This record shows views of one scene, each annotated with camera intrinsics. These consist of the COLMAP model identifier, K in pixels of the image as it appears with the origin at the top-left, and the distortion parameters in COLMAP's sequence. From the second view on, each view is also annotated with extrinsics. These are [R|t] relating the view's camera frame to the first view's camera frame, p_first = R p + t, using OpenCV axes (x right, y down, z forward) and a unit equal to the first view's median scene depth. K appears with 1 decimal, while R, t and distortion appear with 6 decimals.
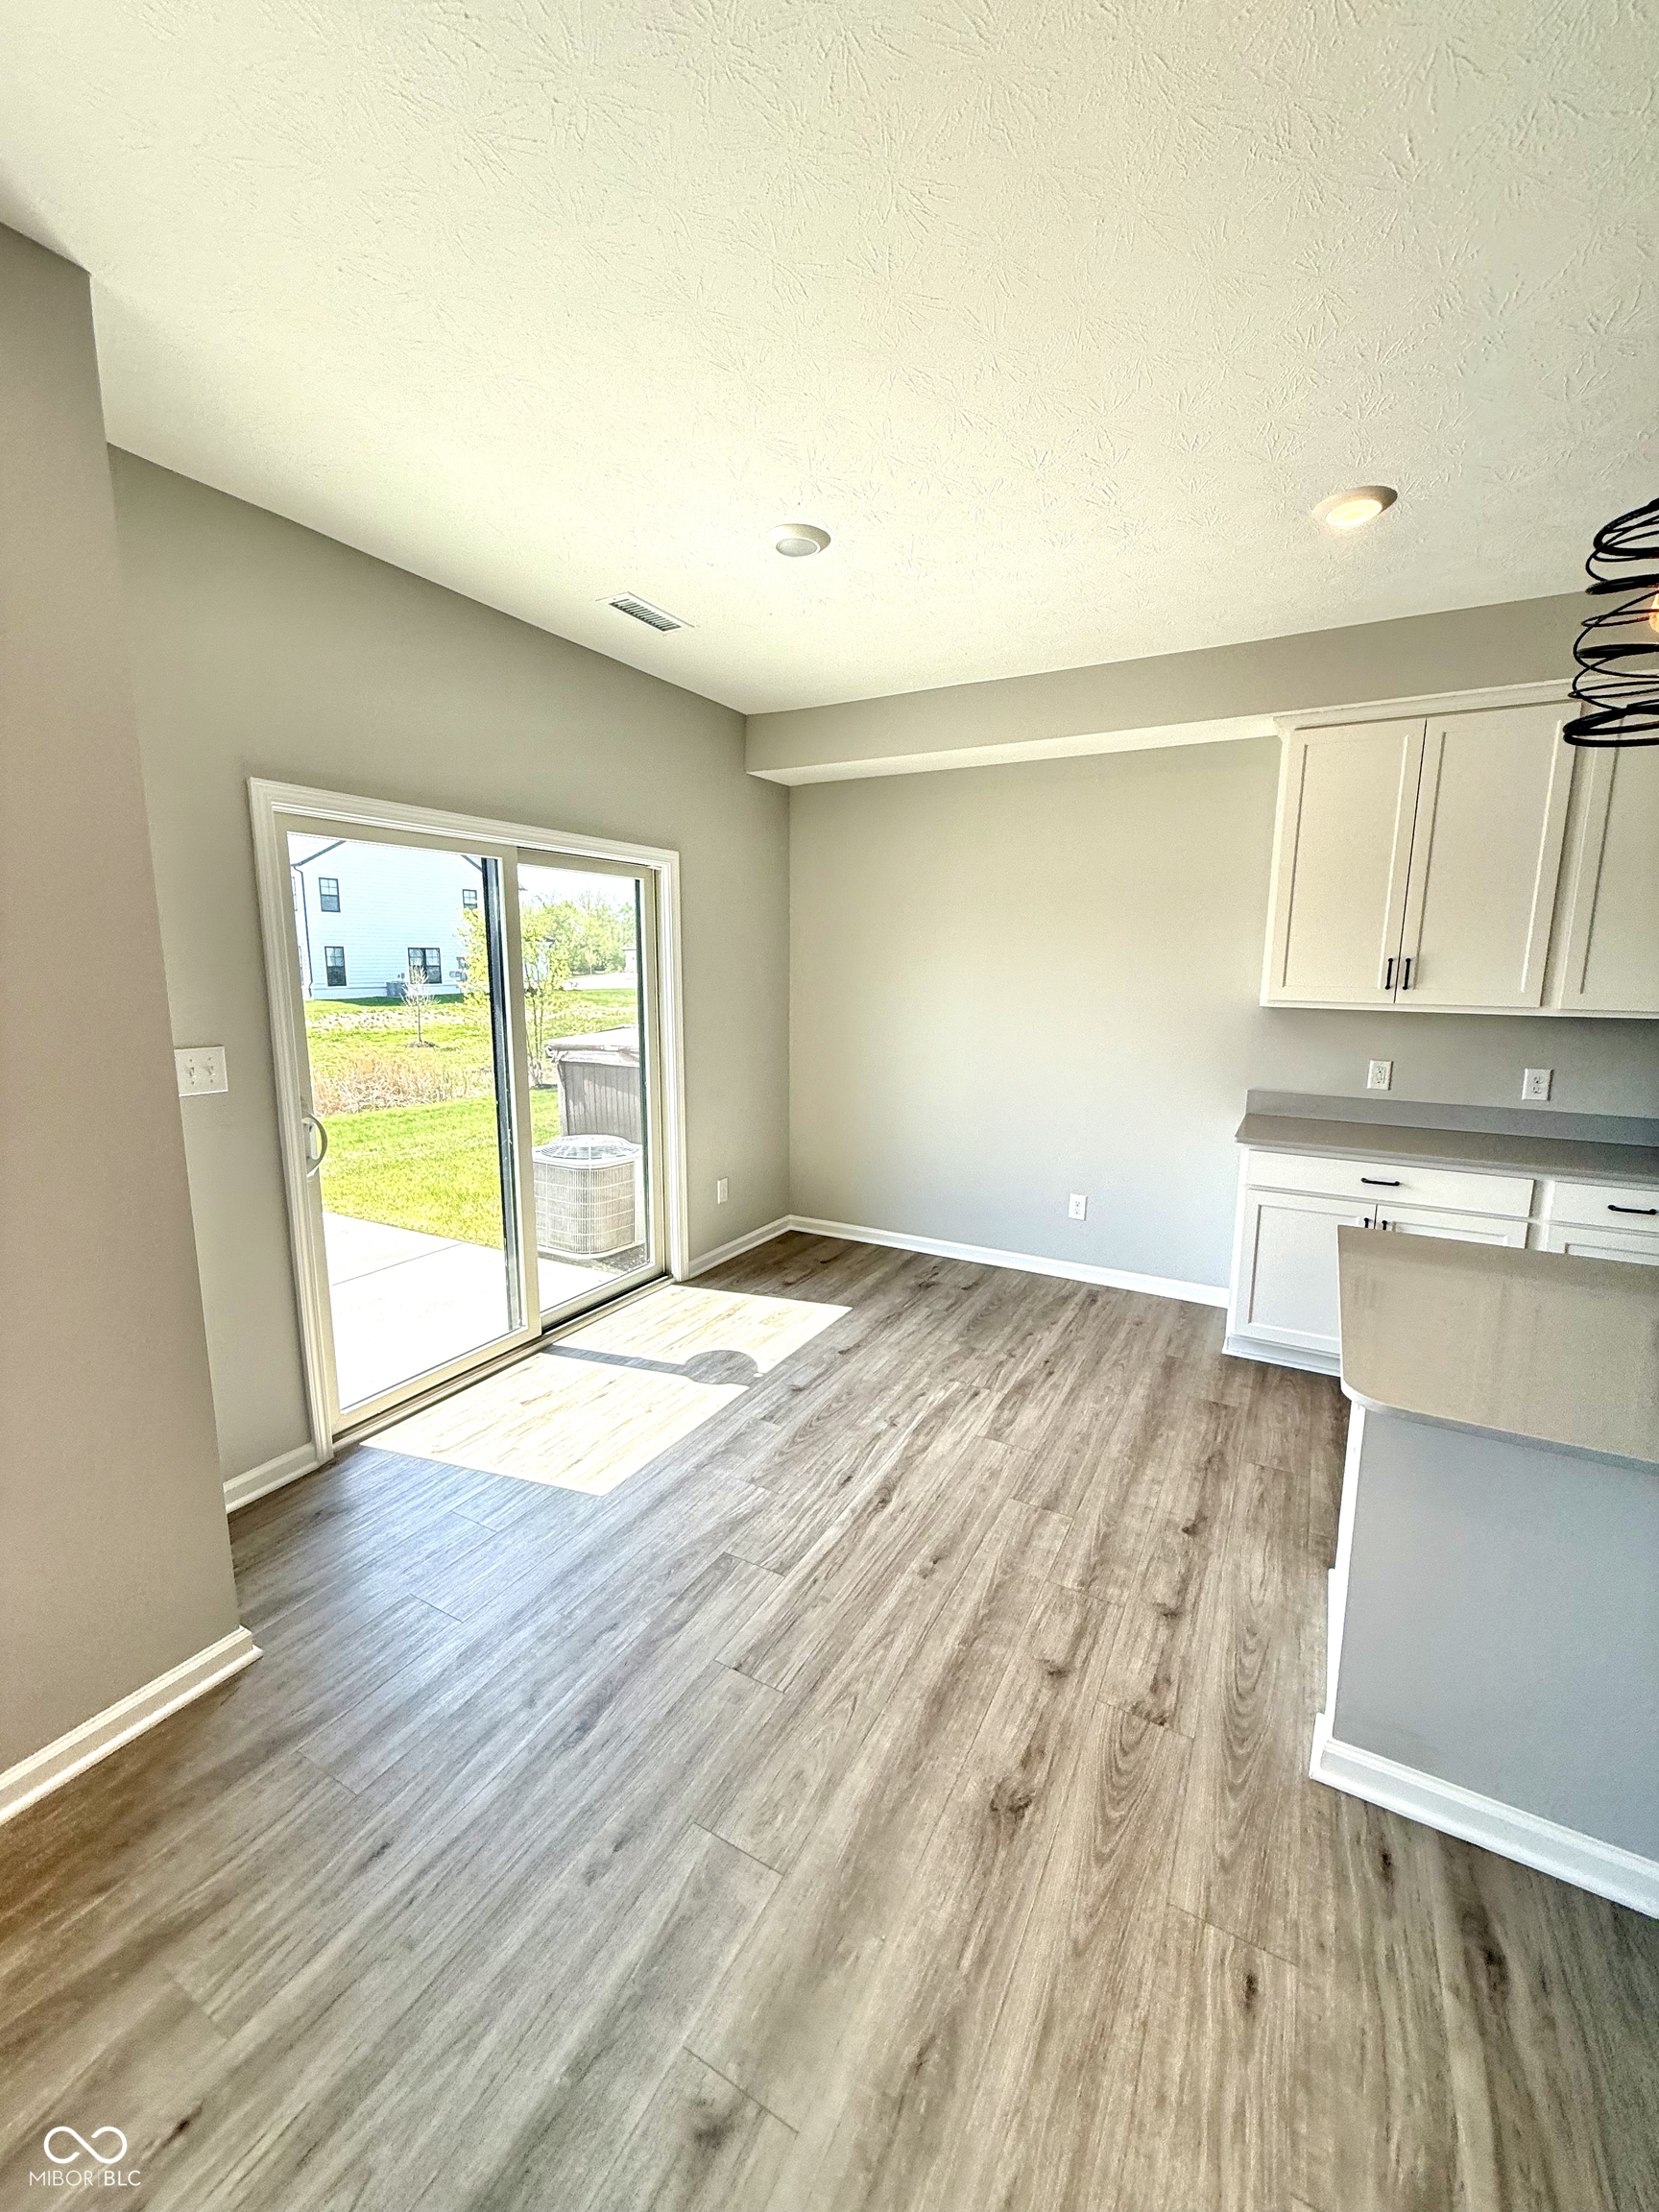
lens RADIAL K [[880.9, 0, 831.2], [0, 880.9, 1095.5], [0, 0, 1]] dist [0.000231, 0.000273]
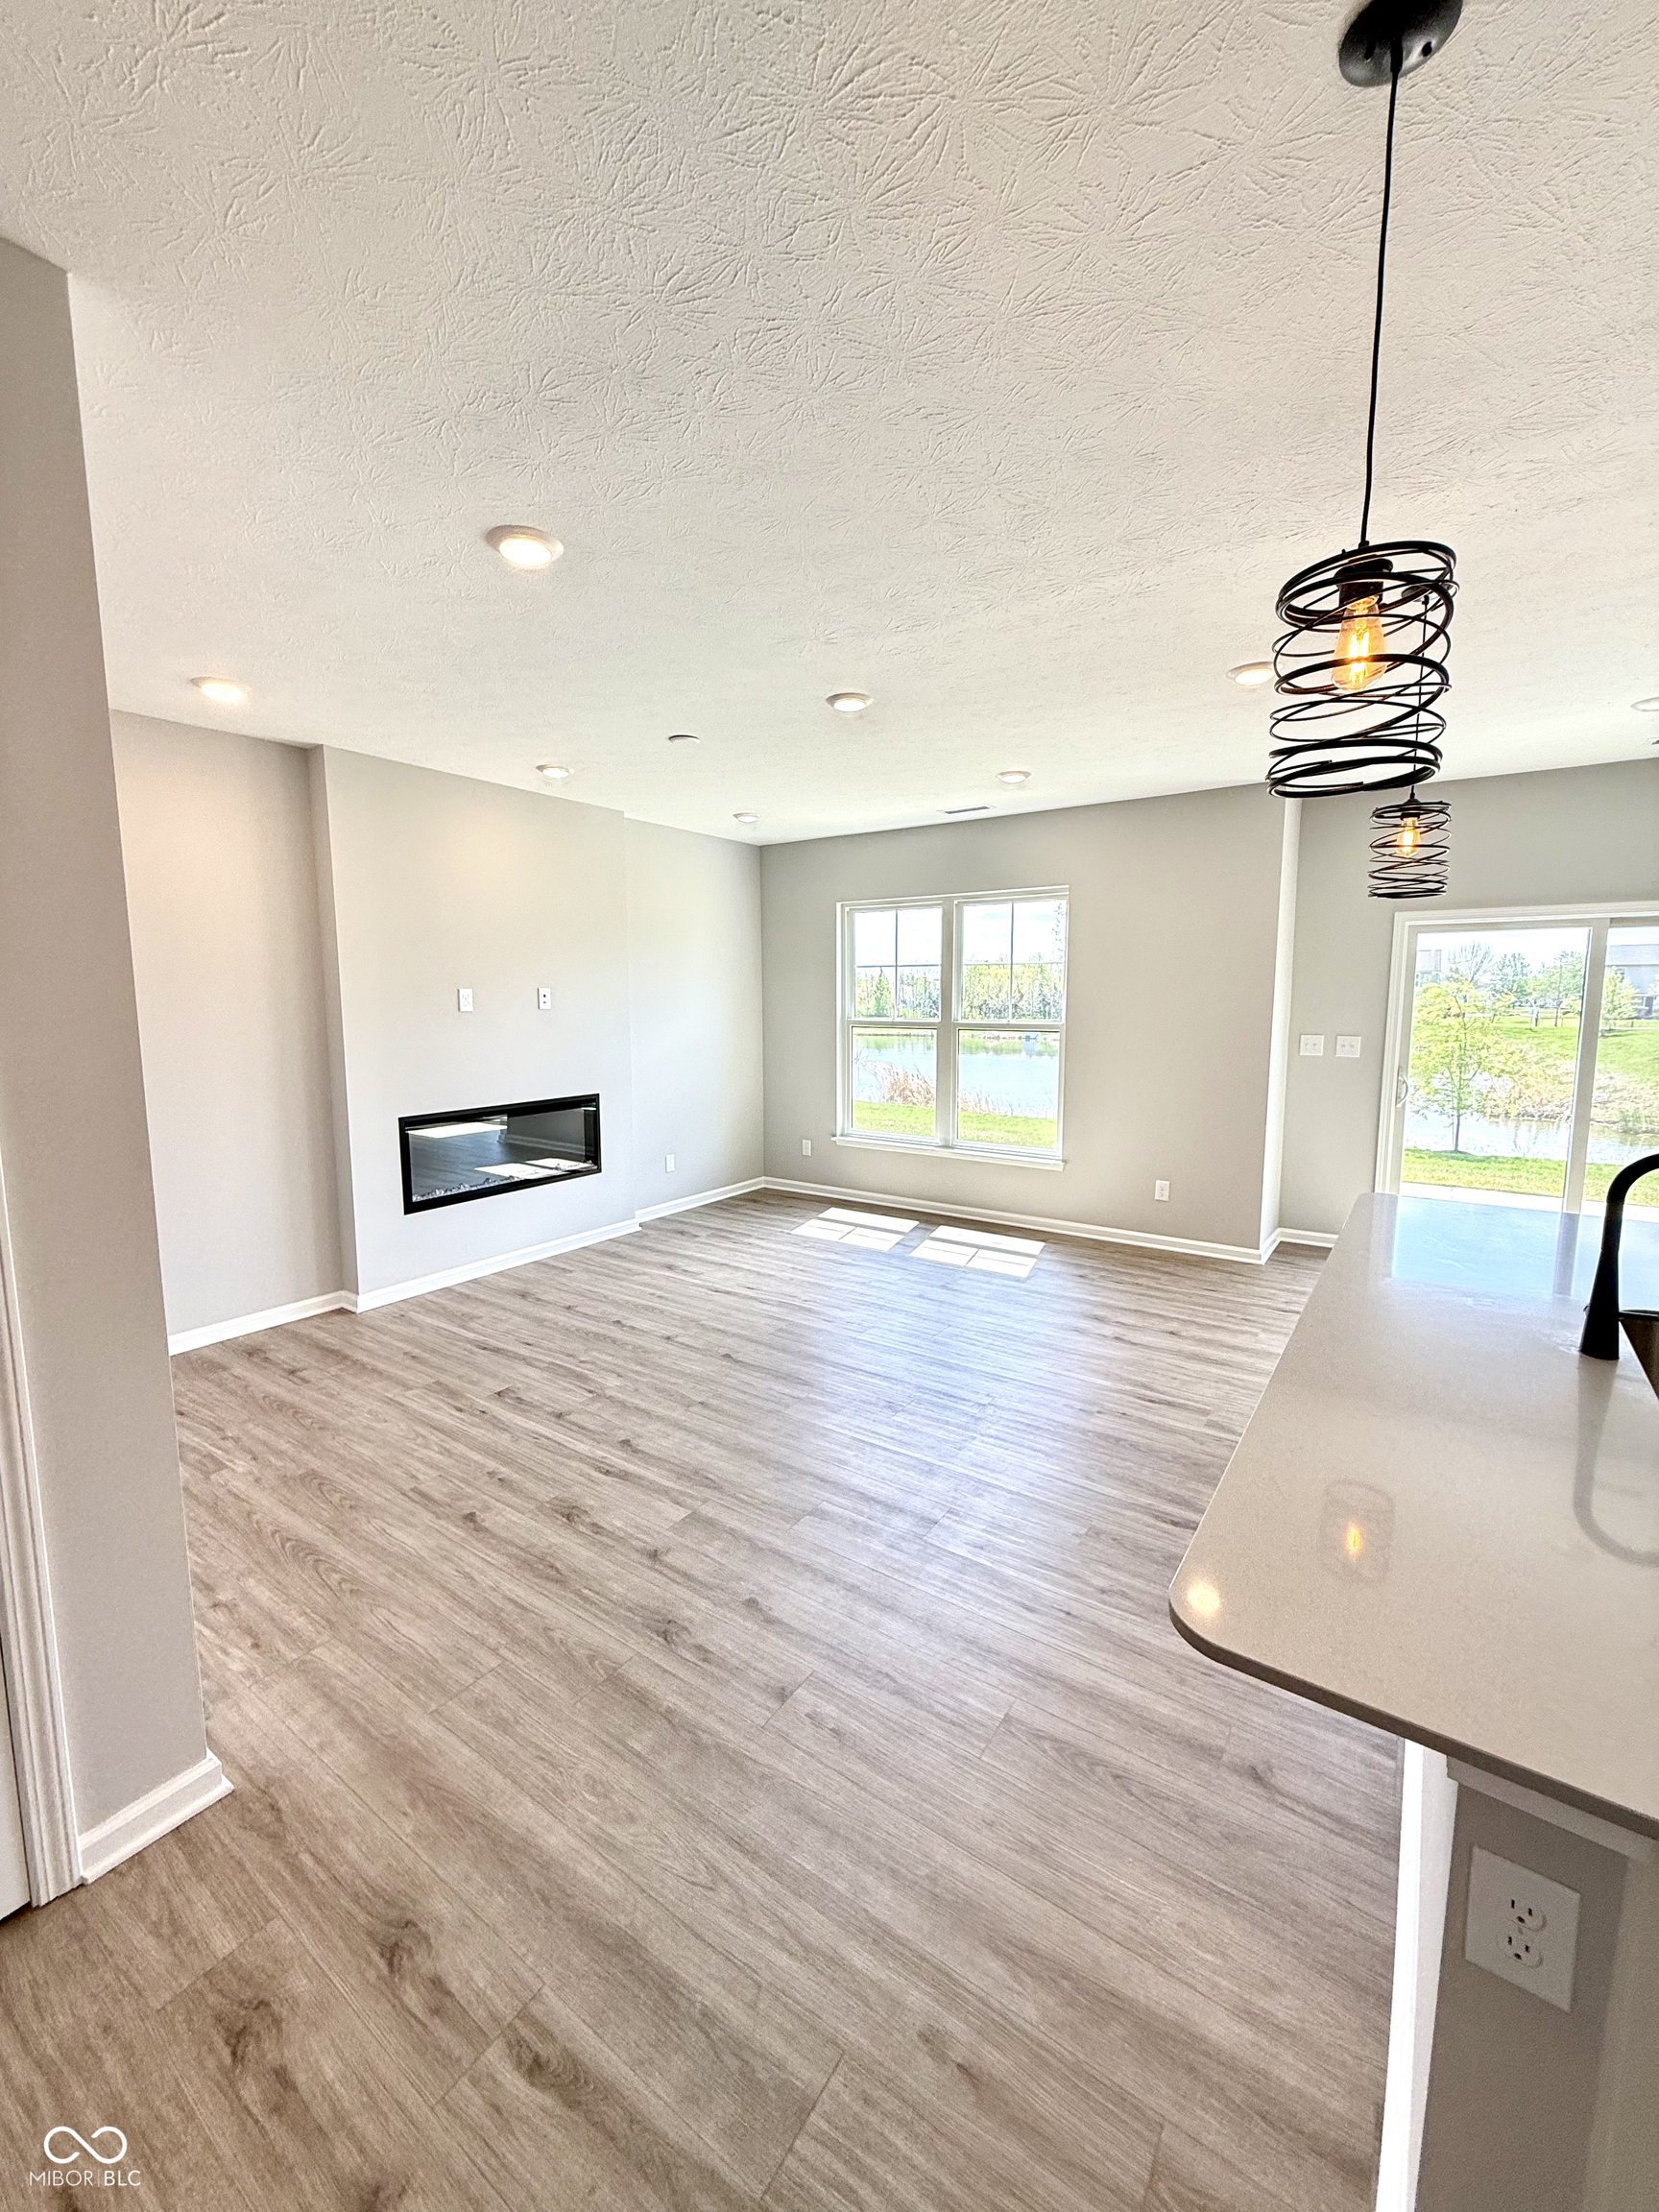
lens RADIAL K [[880.9, 0, 829.3], [0, 880.9, 1101.6], [0, 0, 1]] dist [0.000231, 0.000273]
pose [[-0.103108, 0.112939, -0.988238, 1.478823], [-0.152069, 0.980063, 0.127871, 0.020677], [0.982977, 0.163465, -0.083878, -0.084107]]
